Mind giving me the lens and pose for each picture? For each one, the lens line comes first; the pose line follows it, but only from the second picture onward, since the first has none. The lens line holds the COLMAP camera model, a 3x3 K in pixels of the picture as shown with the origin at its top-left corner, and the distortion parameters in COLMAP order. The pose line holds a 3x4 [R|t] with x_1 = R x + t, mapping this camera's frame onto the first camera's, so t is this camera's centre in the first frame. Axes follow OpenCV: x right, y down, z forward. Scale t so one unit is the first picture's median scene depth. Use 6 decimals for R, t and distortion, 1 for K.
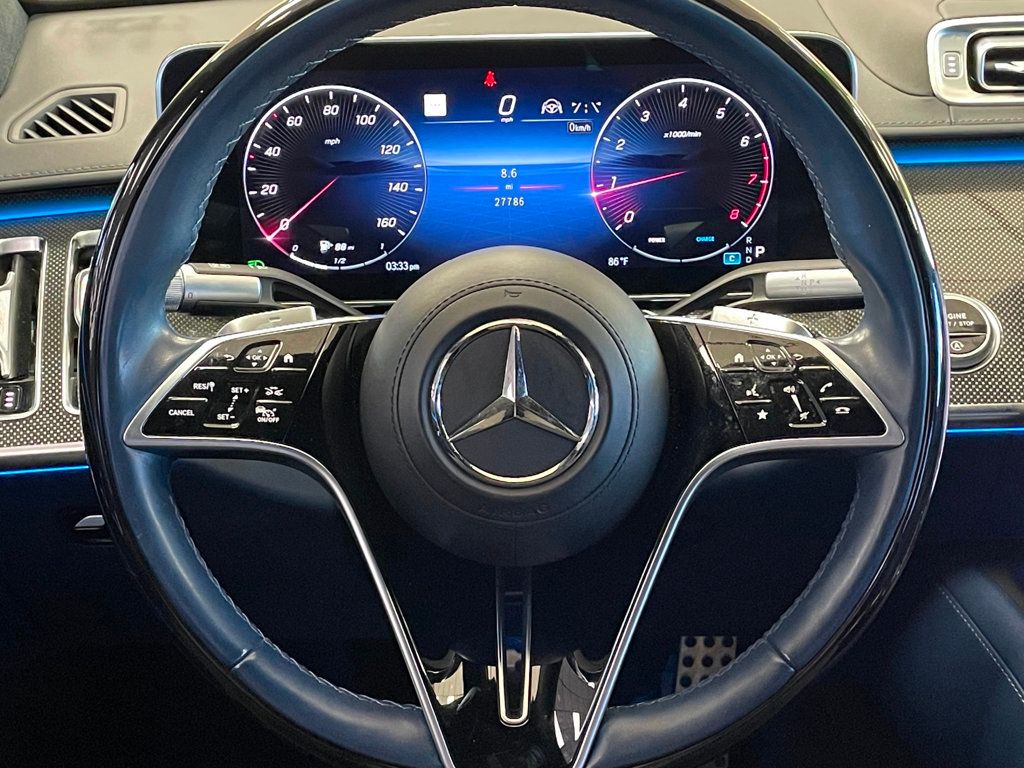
lens RADIAL K [[1640.8, 0, 513.5], [0, 1640.8, 385.7], [0, 0, 1]] dist [0.130085, 0.000000]
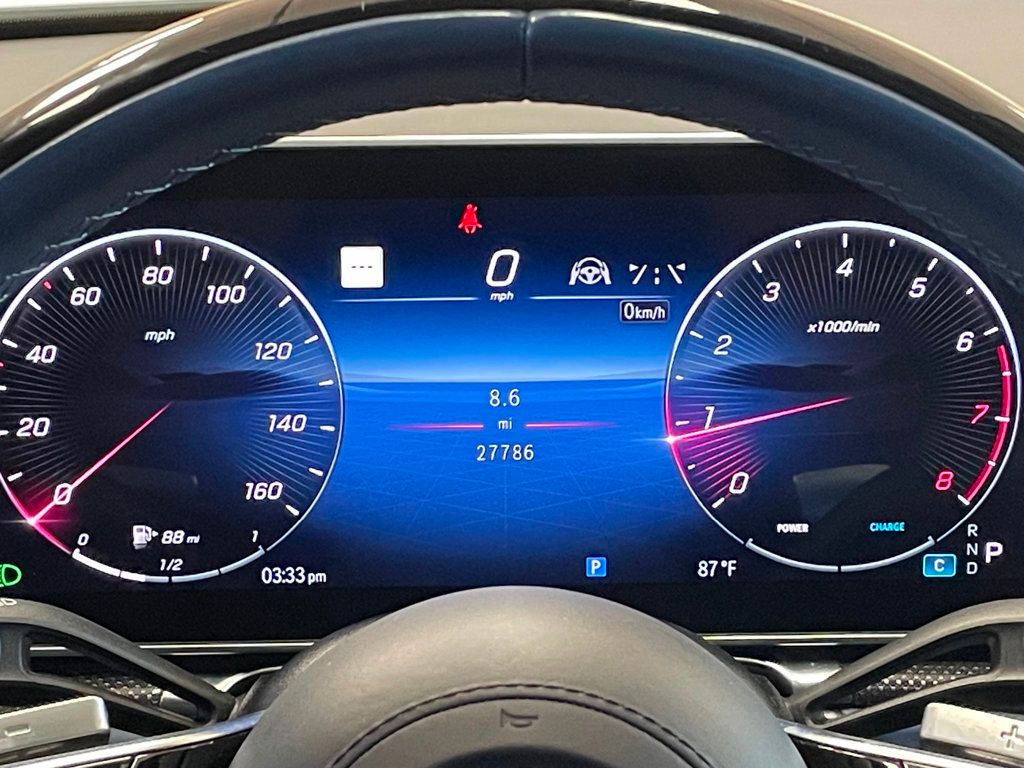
lens RADIAL K [[2407.5, 0, 523.0], [0, 2407.5, 377.4], [0, 0, 1]] dist [0.112304, 0.000000]
pose [[0.999877, 0.008305, 0.013279, -0.007183], [-0.007334, 0.997407, -0.071595, -0.082674], [-0.013840, 0.071489, 0.997345, 0.254446]]
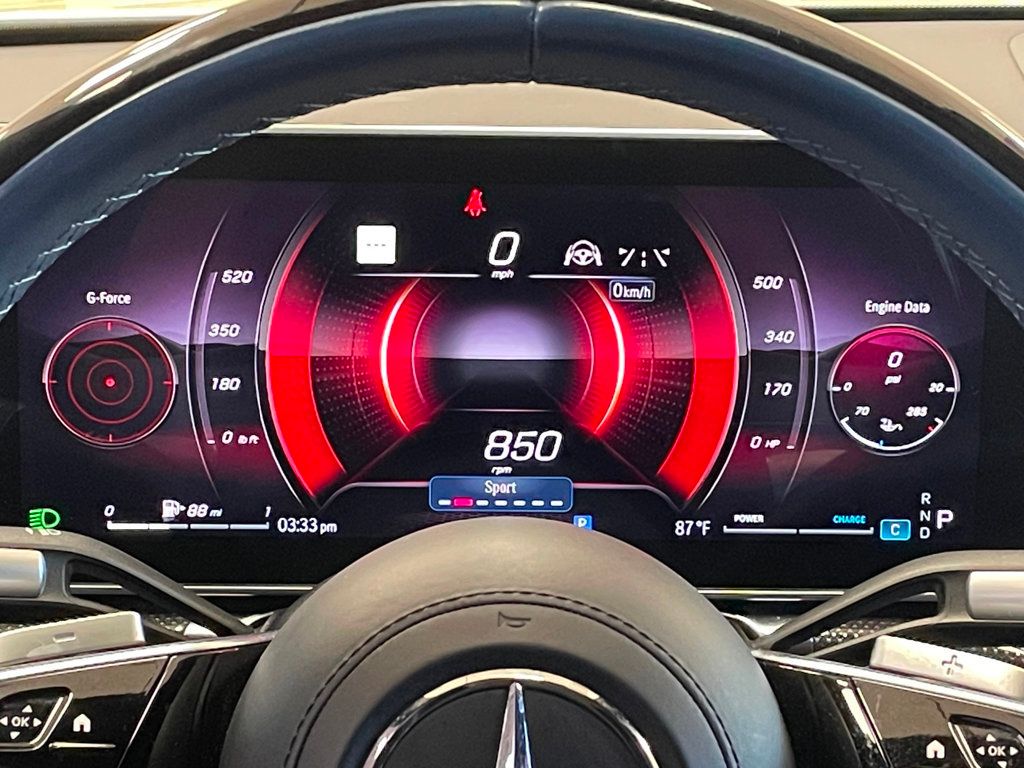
lens RADIAL K [[2407.5, 0, 507.8], [0, 2407.5, 391.5], [0, 0, 1]] dist [0.112304, 0.000000]
pose [[0.999415, 0.031606, 0.013071, -0.011805], [-0.030341, 0.995680, -0.087758, -0.049104], [-0.015788, 0.087310, 0.996056, 0.181672]]
